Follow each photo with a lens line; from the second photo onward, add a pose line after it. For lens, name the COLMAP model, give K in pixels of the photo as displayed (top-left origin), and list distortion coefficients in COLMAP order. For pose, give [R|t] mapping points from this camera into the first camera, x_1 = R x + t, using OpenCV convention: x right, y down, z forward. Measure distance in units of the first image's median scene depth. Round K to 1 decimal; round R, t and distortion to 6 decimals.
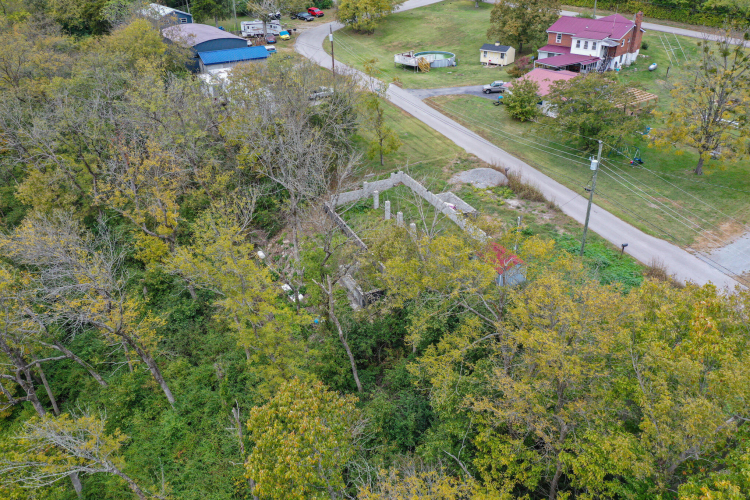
lens RADIAL K [[595.4, 0, 375.0], [0, 595.4, 250.0], [0, 0, 1]] dist [0.008499, 0.007797]
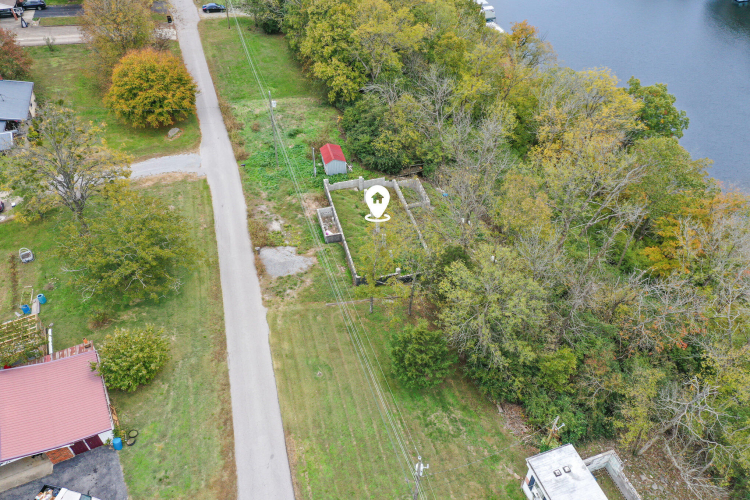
lens RADIAL K [[595.4, 0, 375.0], [0, 595.4, 250.0], [0, 0, 1]] dist [0.008499, 0.007797]
pose [[-0.985685, -0.099227, 0.136307, -0.074598], [0.101939, 0.293207, 0.950599, -0.719011], [-0.134291, 0.950886, -0.278895, 0.841904]]
